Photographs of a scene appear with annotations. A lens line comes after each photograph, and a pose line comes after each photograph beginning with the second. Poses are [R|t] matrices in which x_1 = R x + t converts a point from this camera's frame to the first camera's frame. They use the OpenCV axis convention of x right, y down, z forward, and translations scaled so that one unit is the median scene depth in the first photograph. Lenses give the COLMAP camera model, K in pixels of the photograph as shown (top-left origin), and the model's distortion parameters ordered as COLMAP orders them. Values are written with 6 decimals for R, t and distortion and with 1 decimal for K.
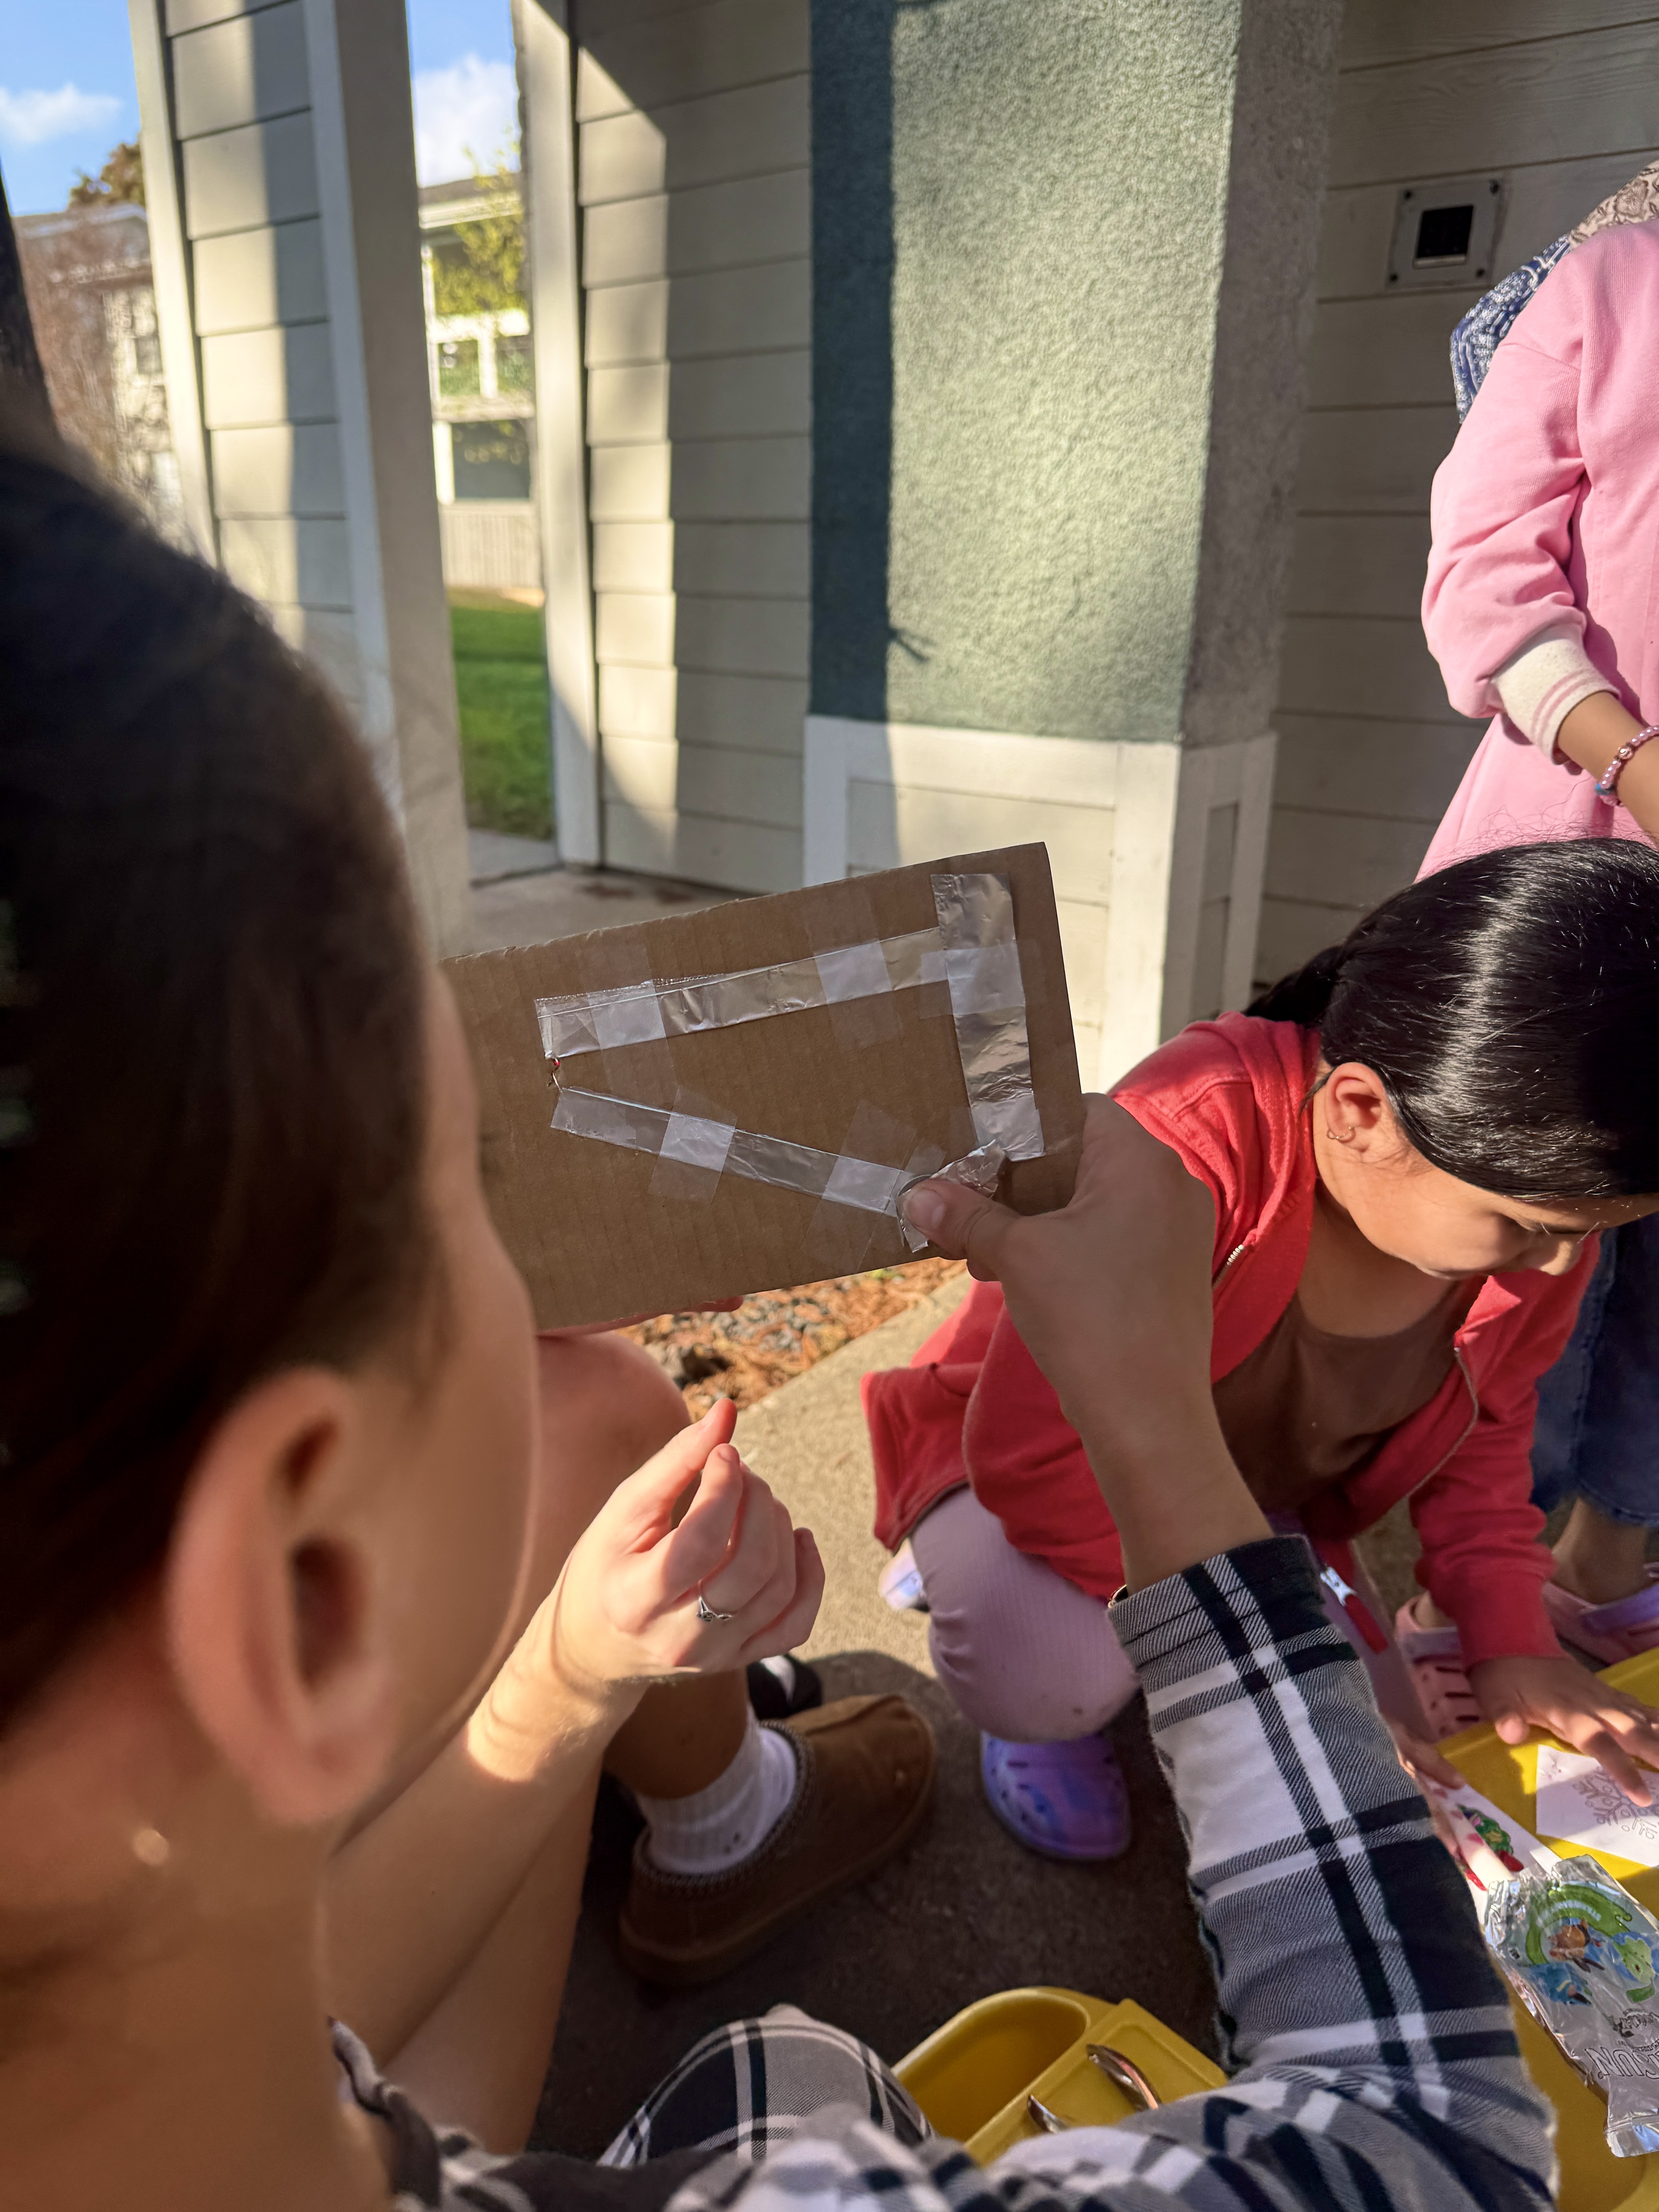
lens RADIAL K [[1593.9, 0, 829.5], [0, 1593.9, 1106.0], [0, 0, 1]] dist [-0.002198, -0.005764]
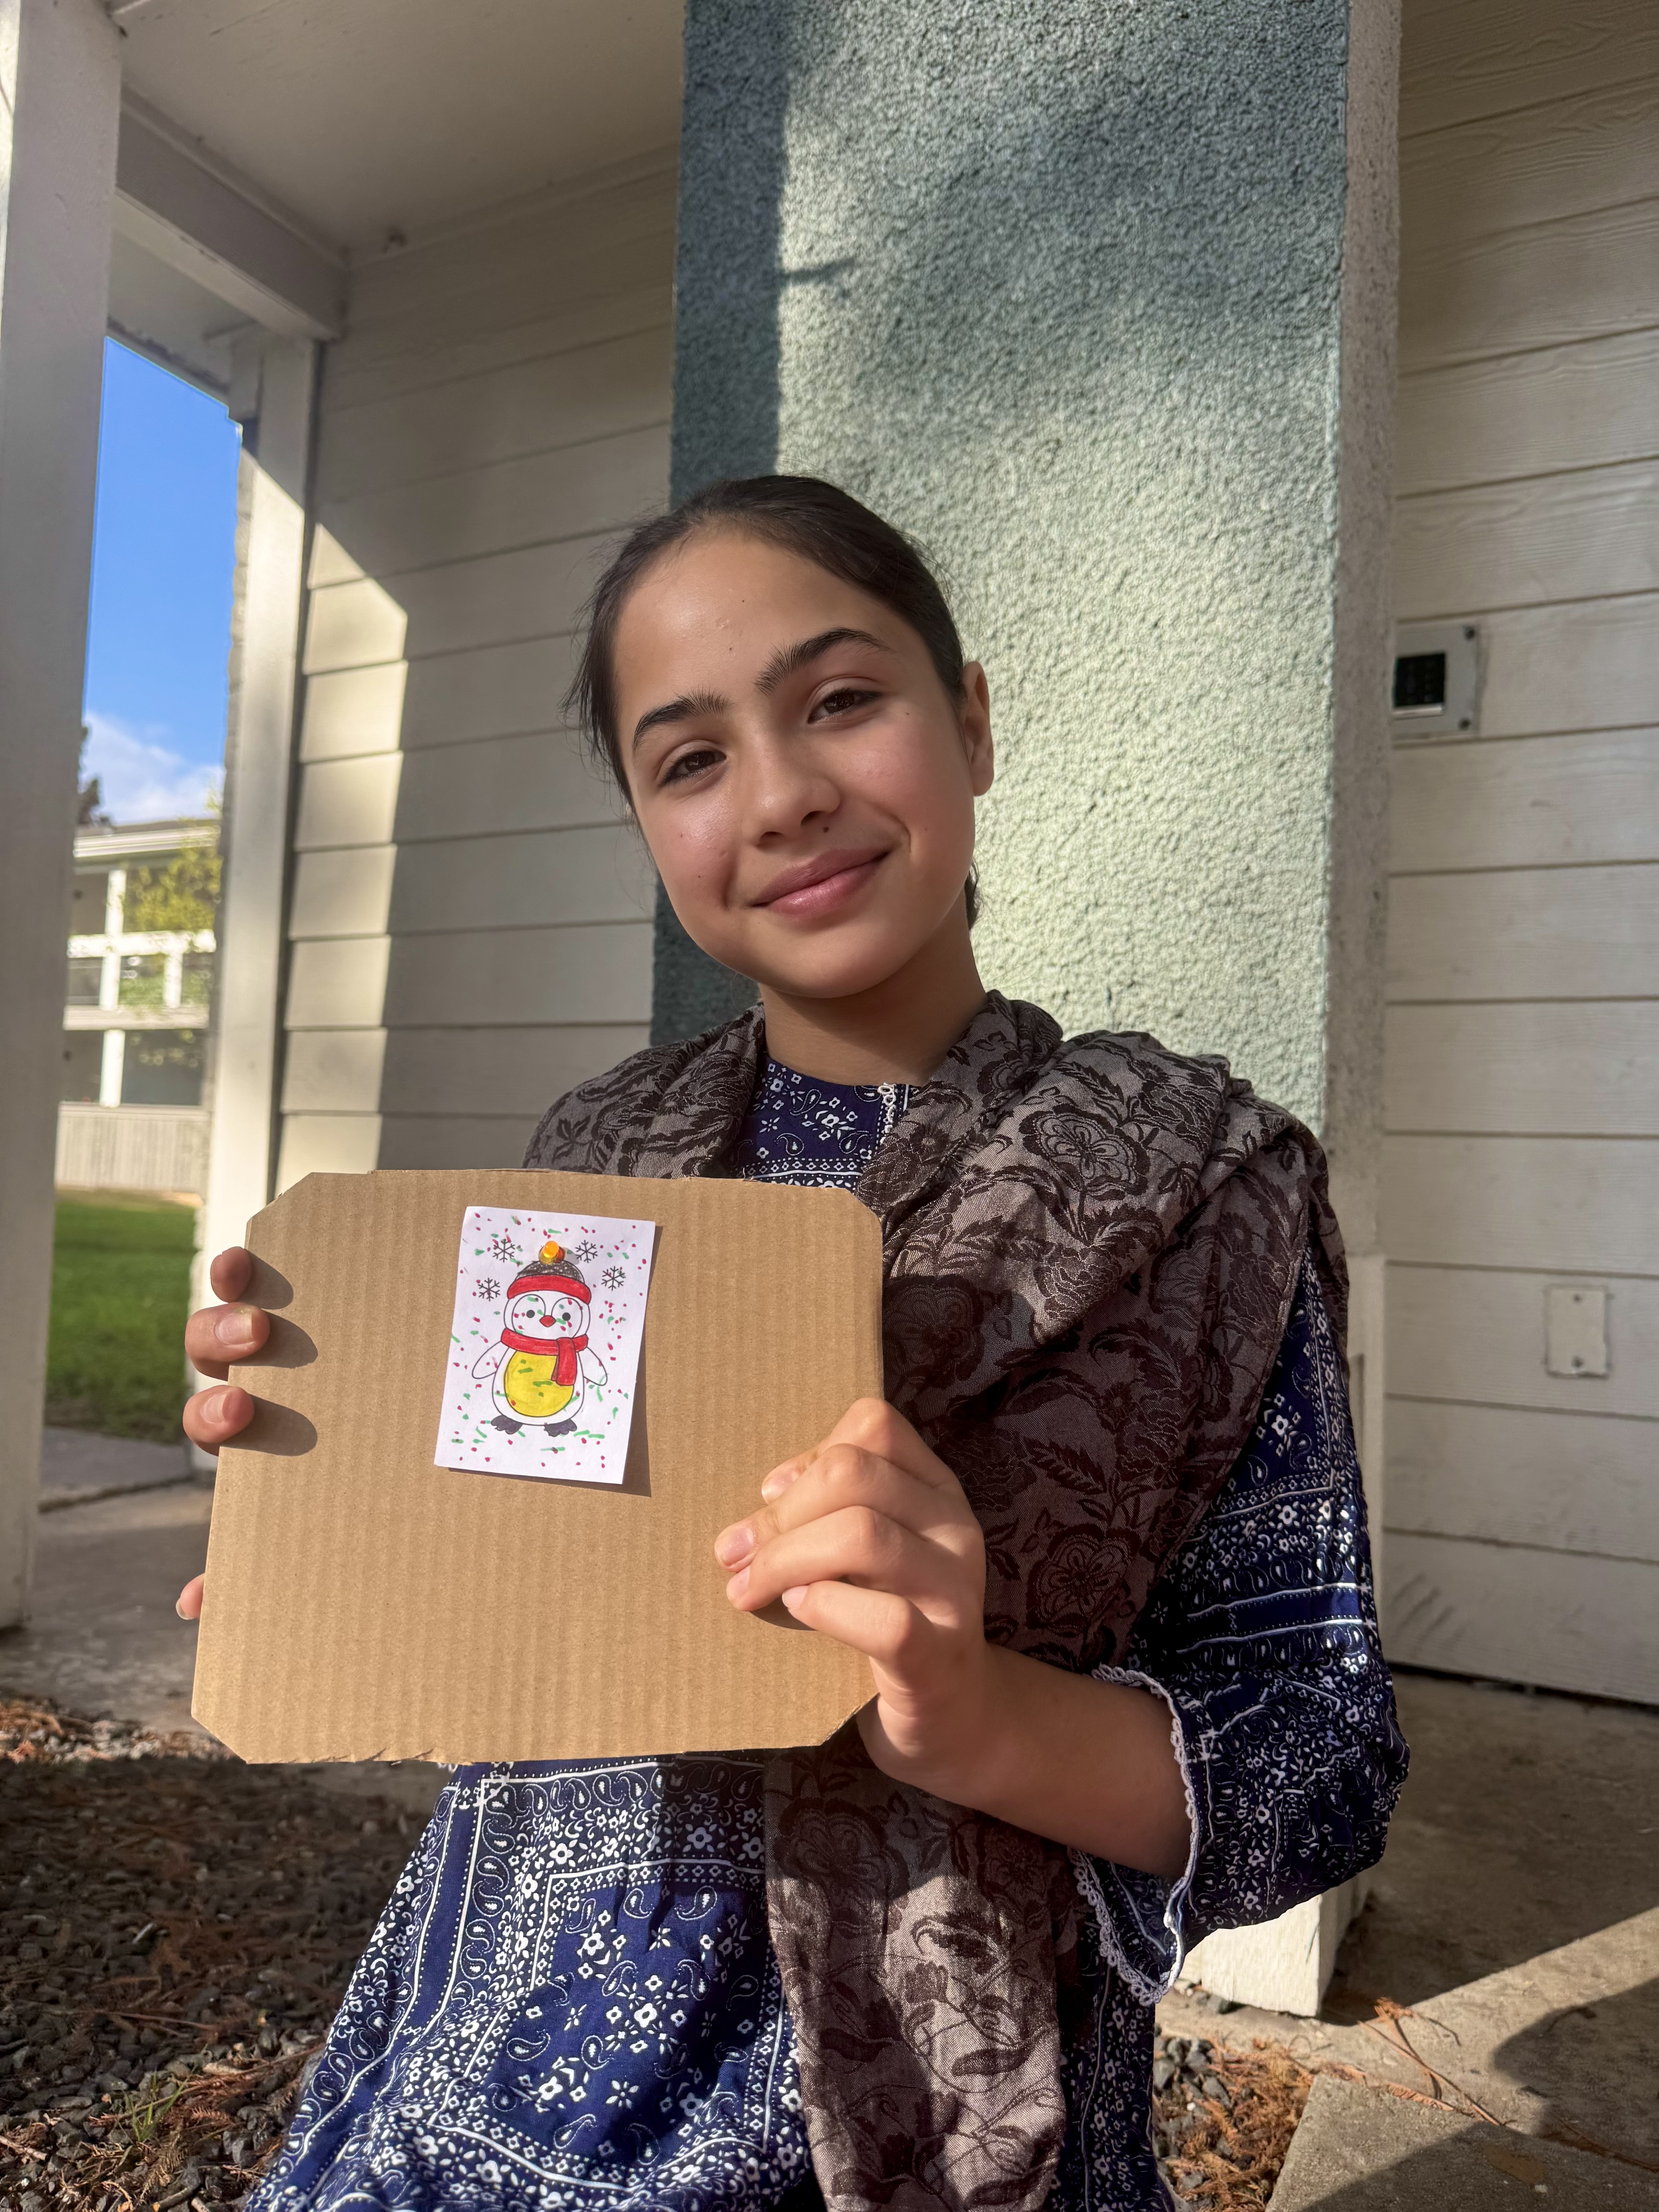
lens RADIAL K [[1593.9, 0, 829.5], [0, 1593.9, 1106.0], [0, 0, 1]] dist [-0.002198, -0.005764]
pose [[0.979485, 0.036269, 0.198228, -0.078910], [0.040705, 0.927786, -0.370886, -0.065585], [-0.197365, 0.371346, 0.907276, 0.491132]]
